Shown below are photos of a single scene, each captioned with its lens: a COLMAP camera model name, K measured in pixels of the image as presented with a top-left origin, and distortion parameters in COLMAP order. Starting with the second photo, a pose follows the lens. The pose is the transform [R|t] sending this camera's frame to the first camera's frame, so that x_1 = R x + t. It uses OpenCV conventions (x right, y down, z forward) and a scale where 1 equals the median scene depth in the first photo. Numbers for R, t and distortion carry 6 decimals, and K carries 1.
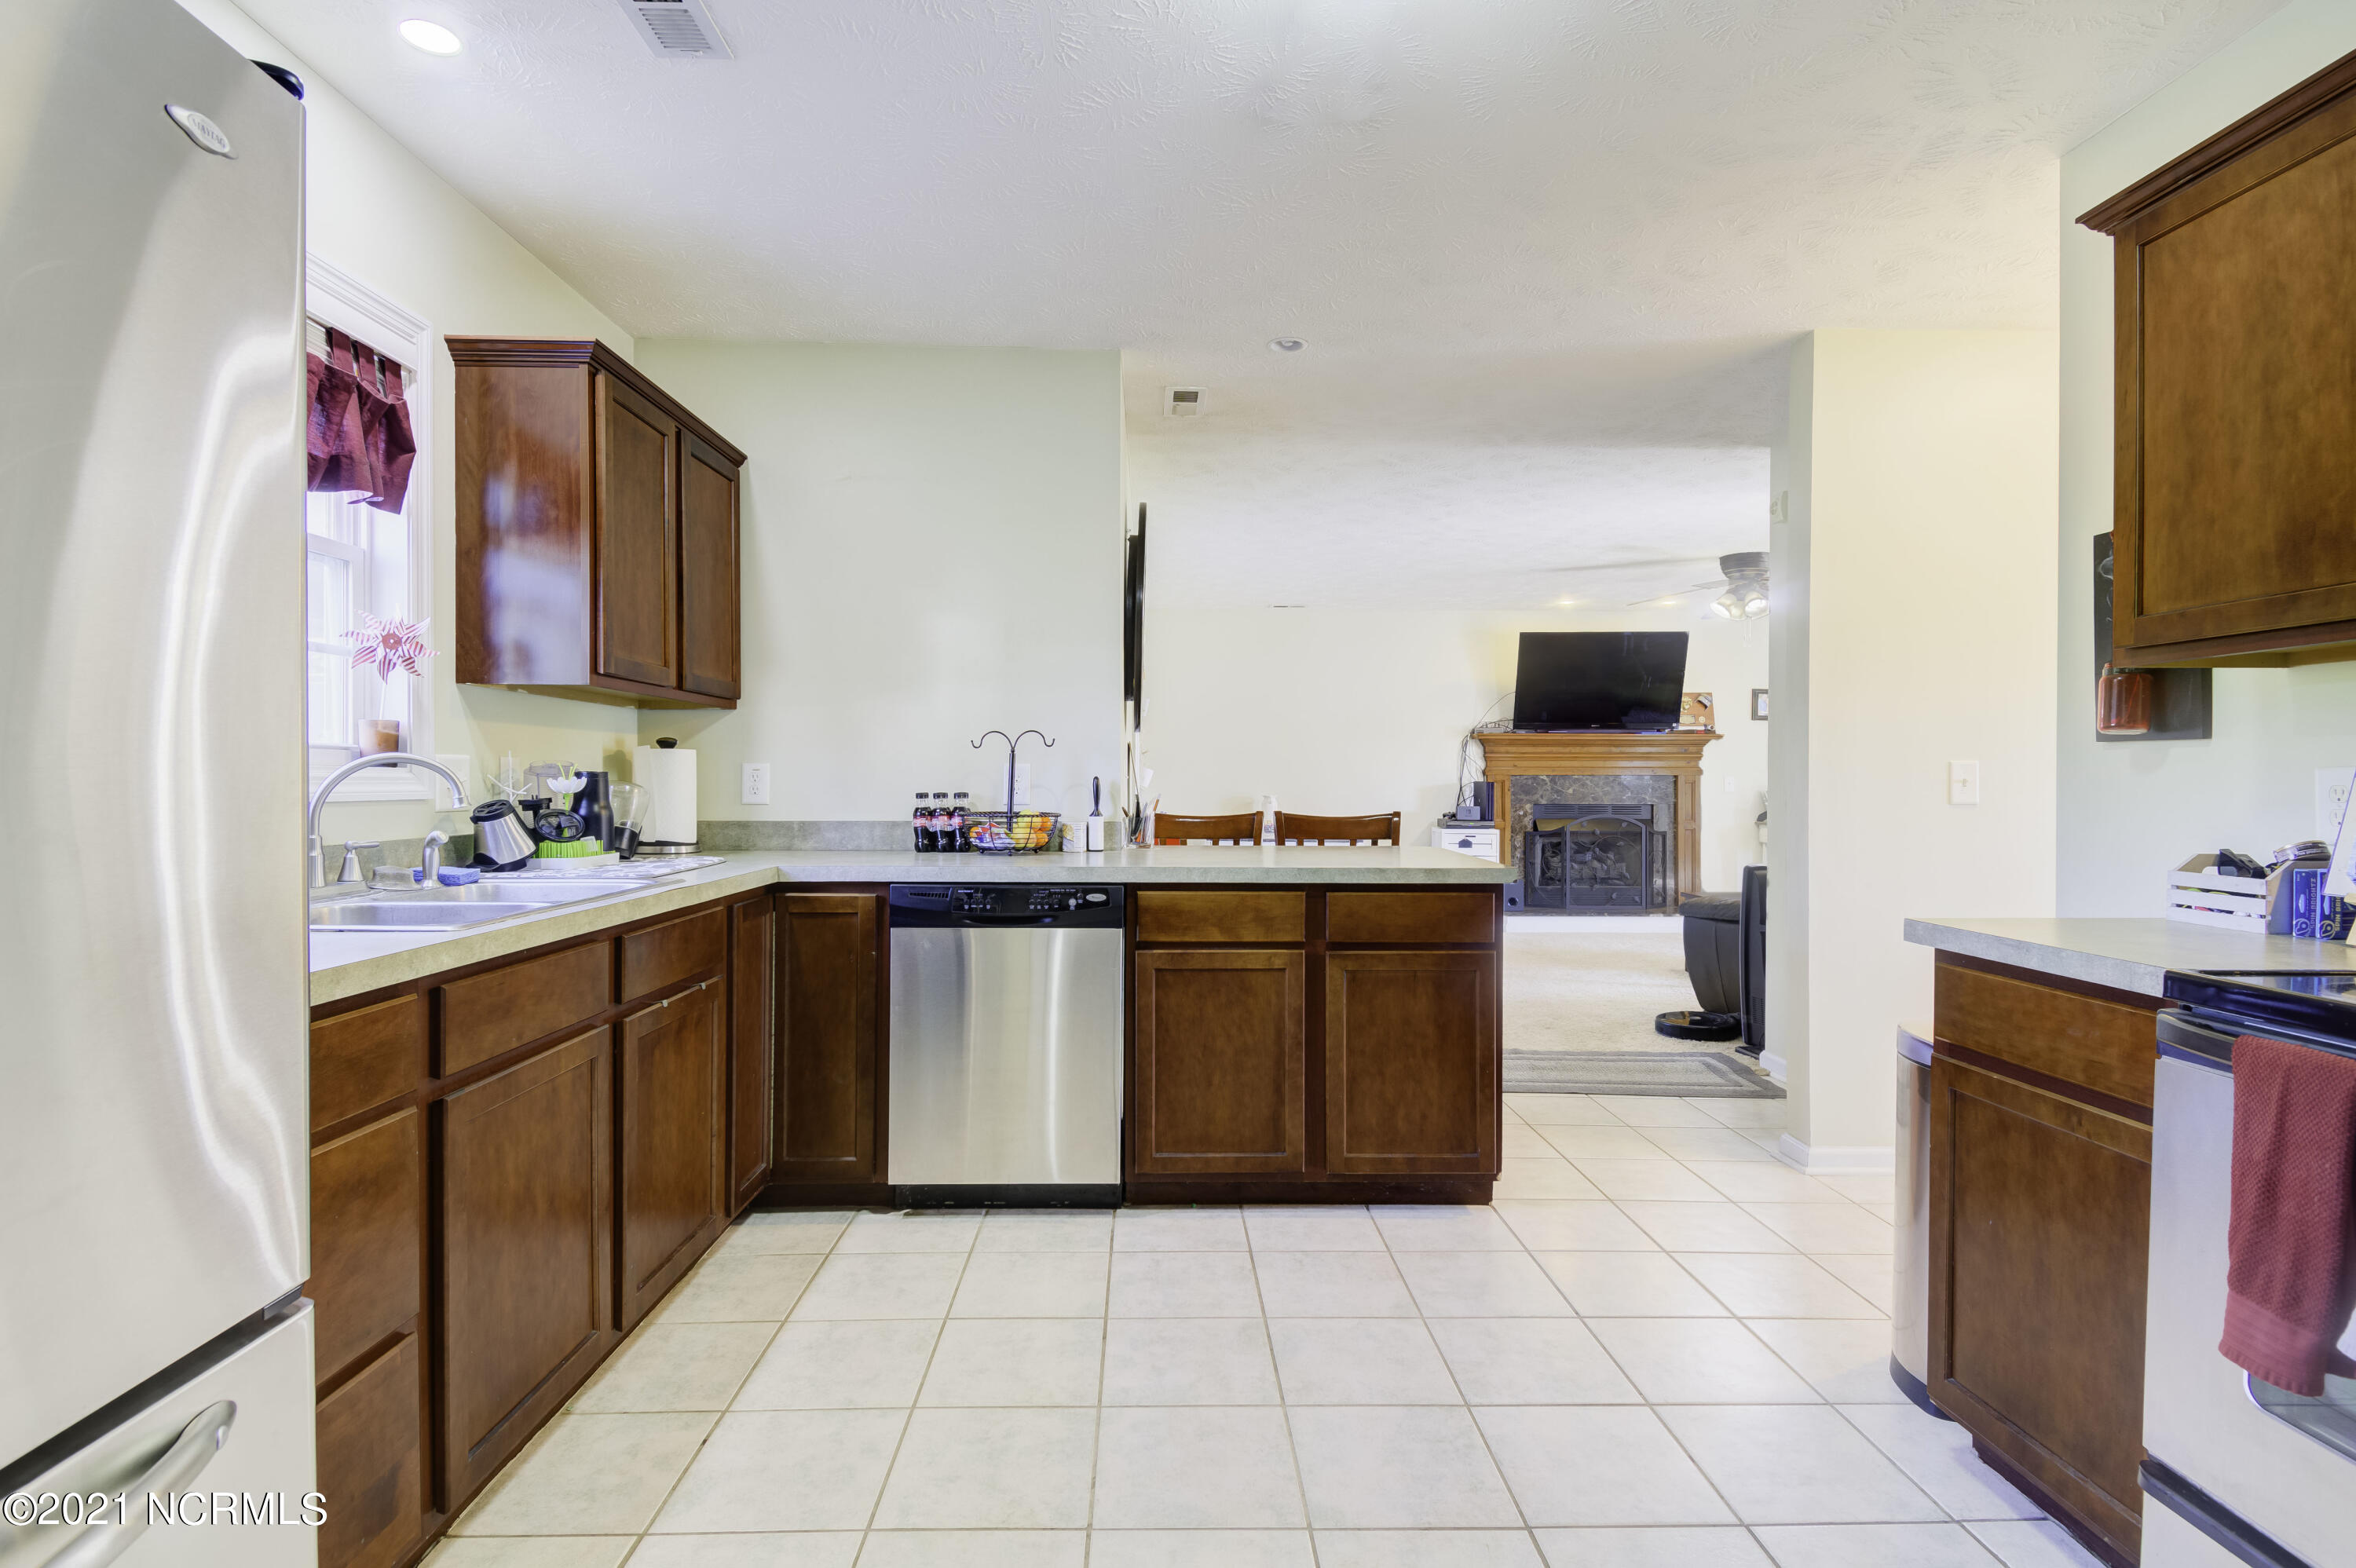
lens RADIAL K [[1123.0, 0, 1178.0], [0, 1123.0, 784.0], [0, 0, 1]] dist [0.027643, -0.026935]
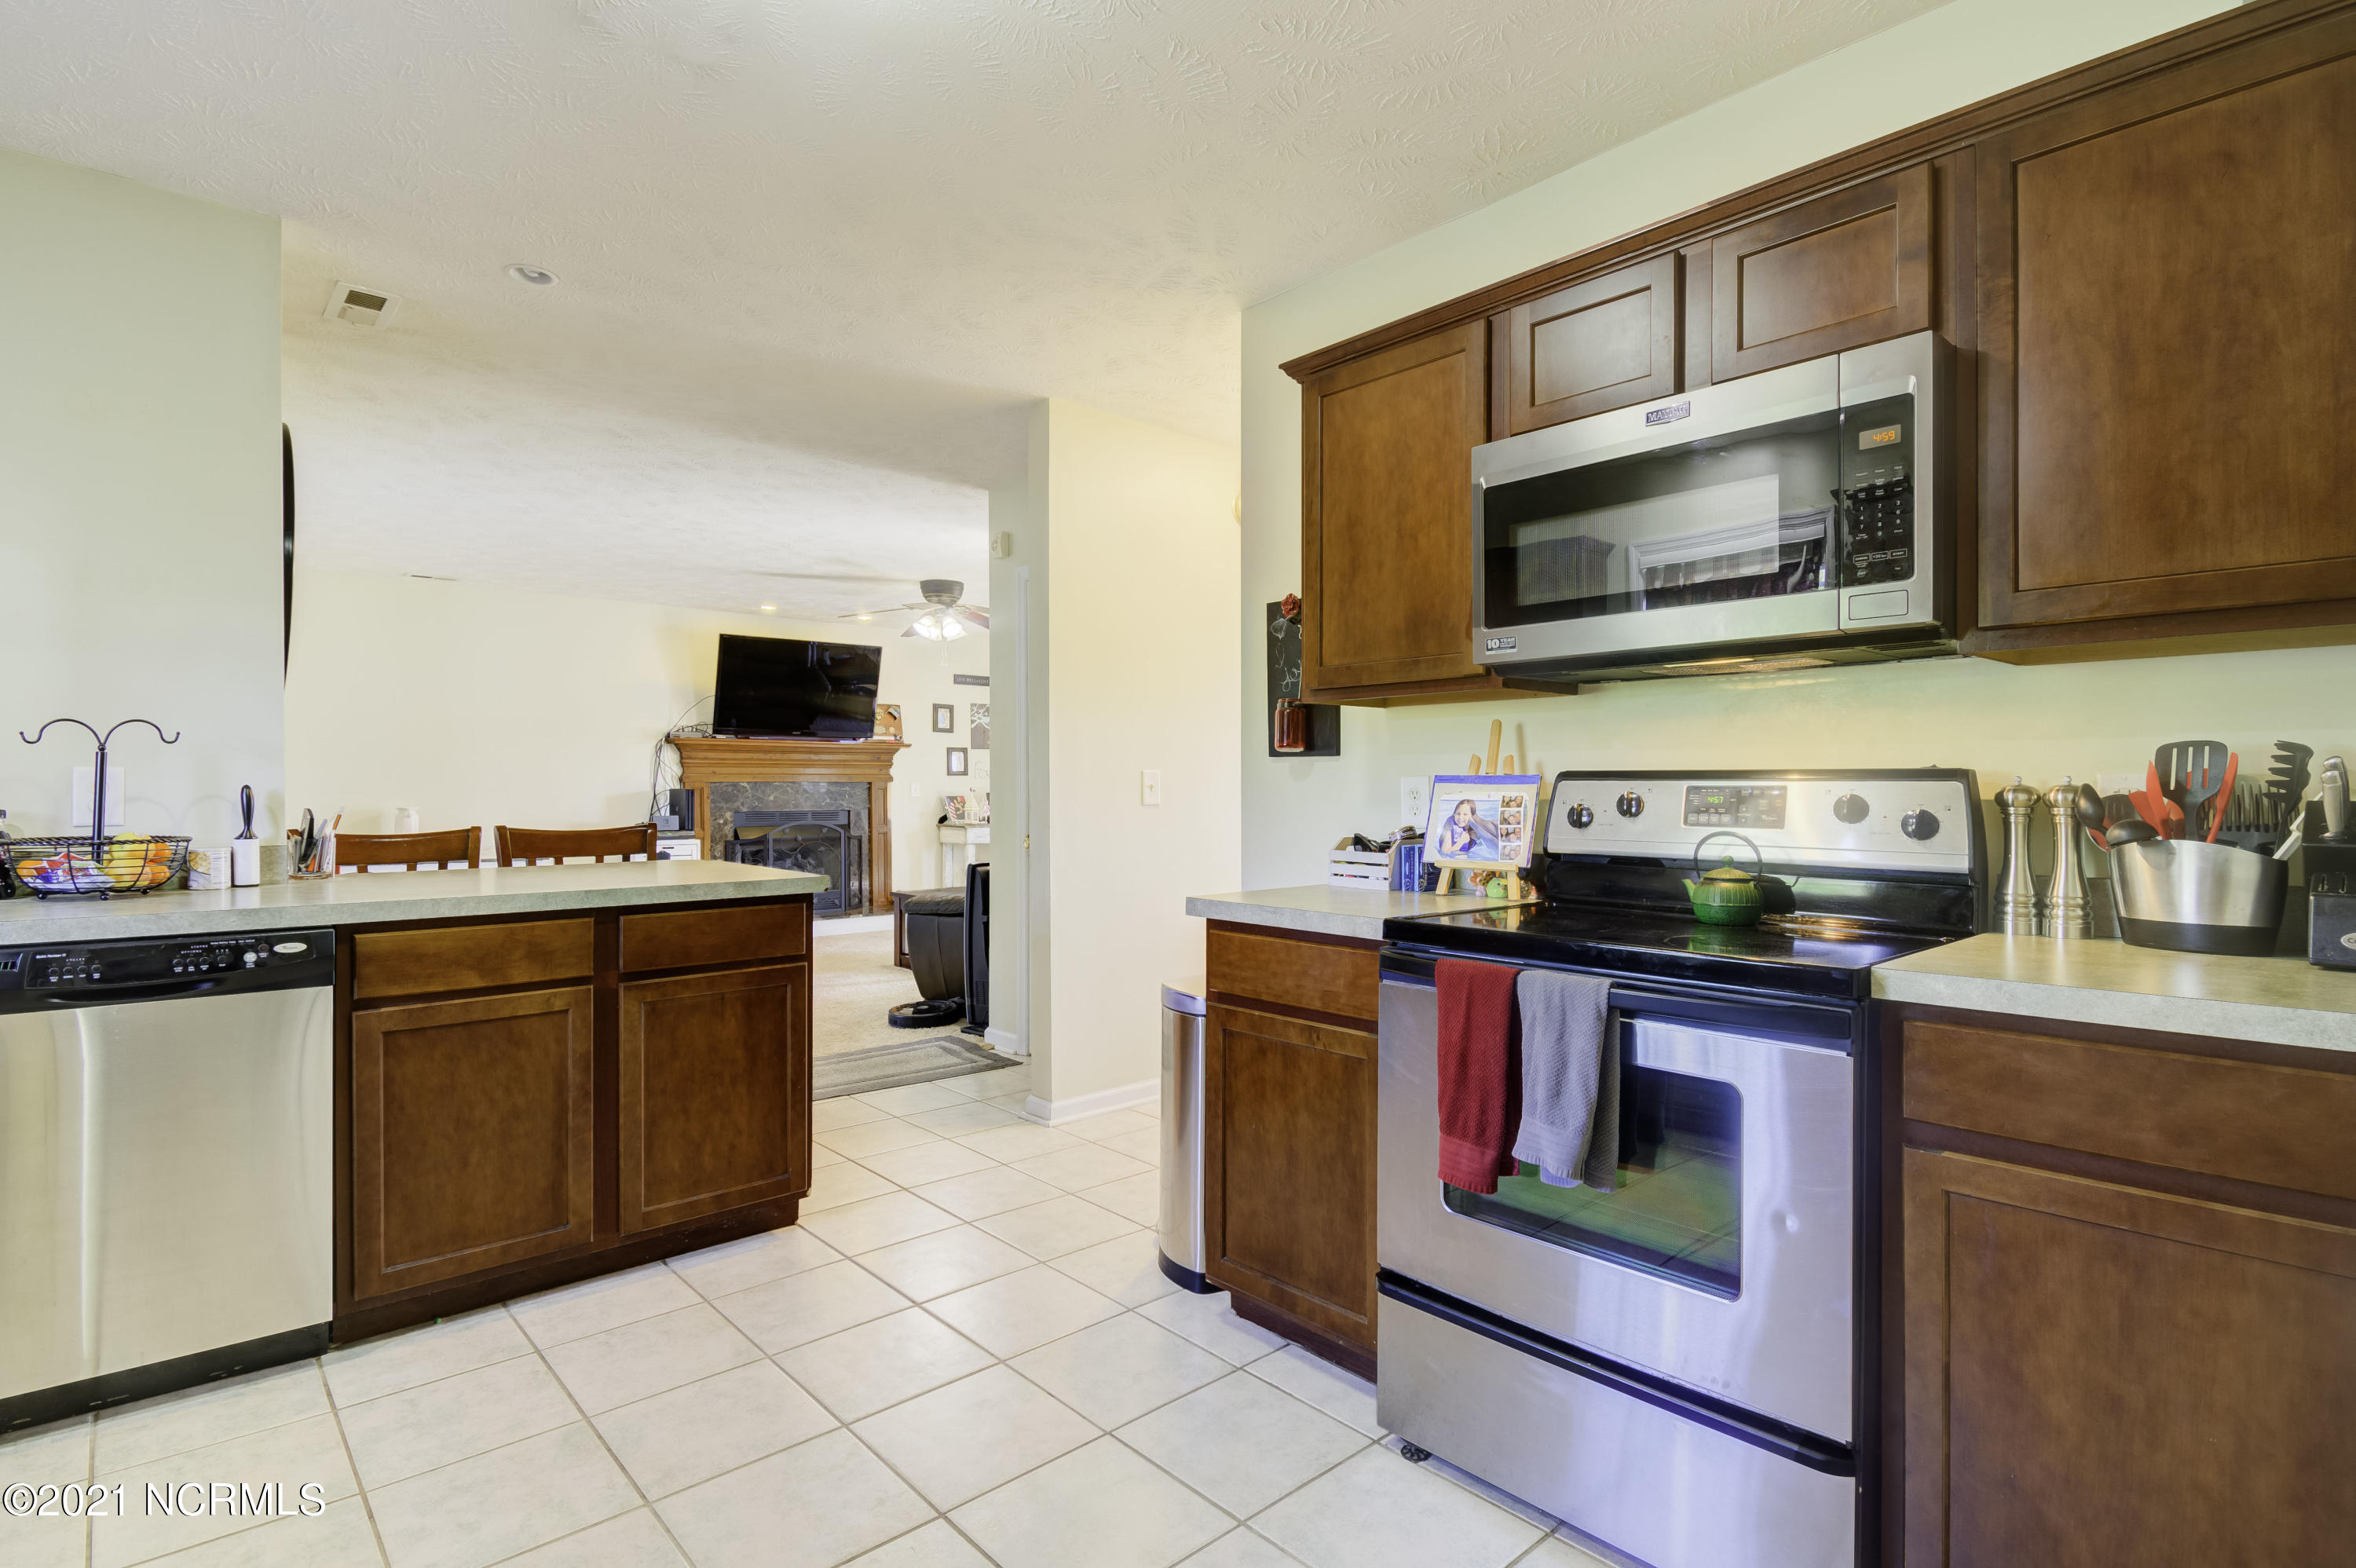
lens RADIAL K [[1129.8, 0, 1172.7], [0, 1129.8, 789.7], [0, 0, 1]] dist [0.022662, -0.025523]
pose [[0.752961, -0.006023, 0.658038, -0.109396], [0.006663, 0.999977, 0.001528, -0.000728], [-0.658032, 0.003234, 0.752983, 0.043614]]
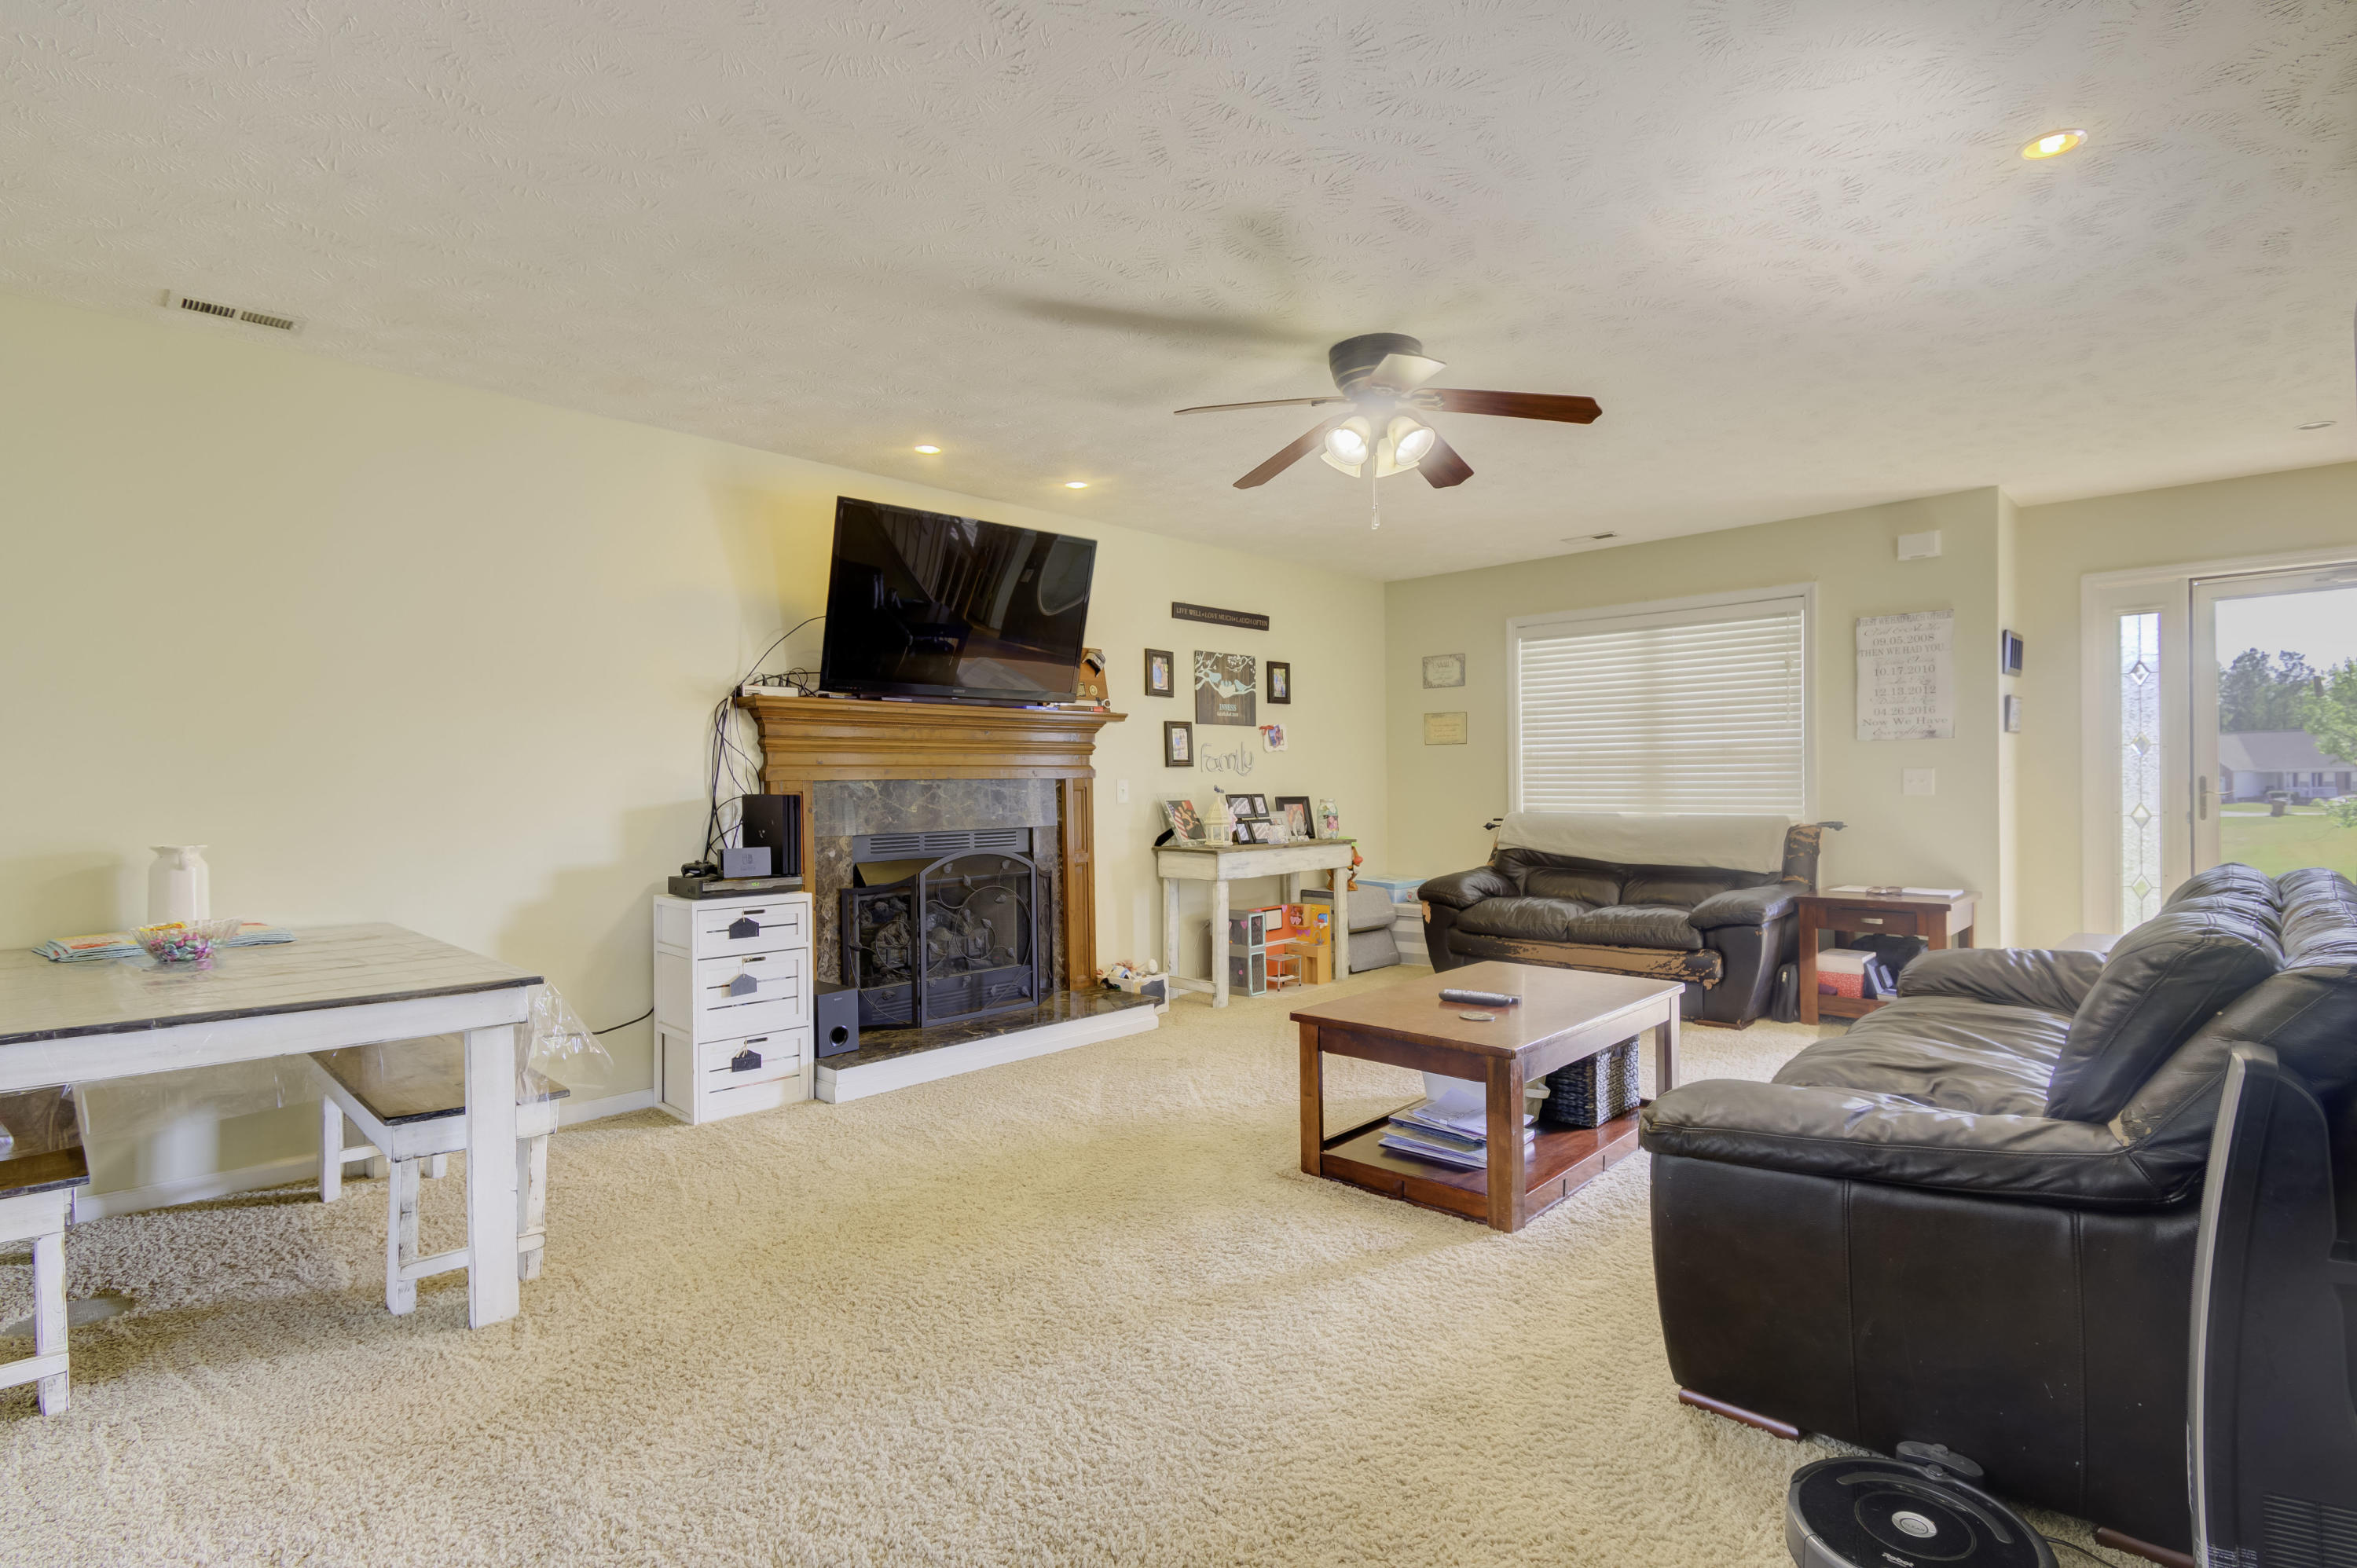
lens RADIAL K [[1123.6, 0, 1178.5], [0, 1123.6, 784.0], [0, 0, 1]] dist [0.027643, -0.026935]
pose [[0.704561, -0.012293, 0.709537, 0.130433], [0.019610, 0.999805, -0.002150, -0.005612], [-0.709372, 0.015428, 0.704665, 1.364530]]
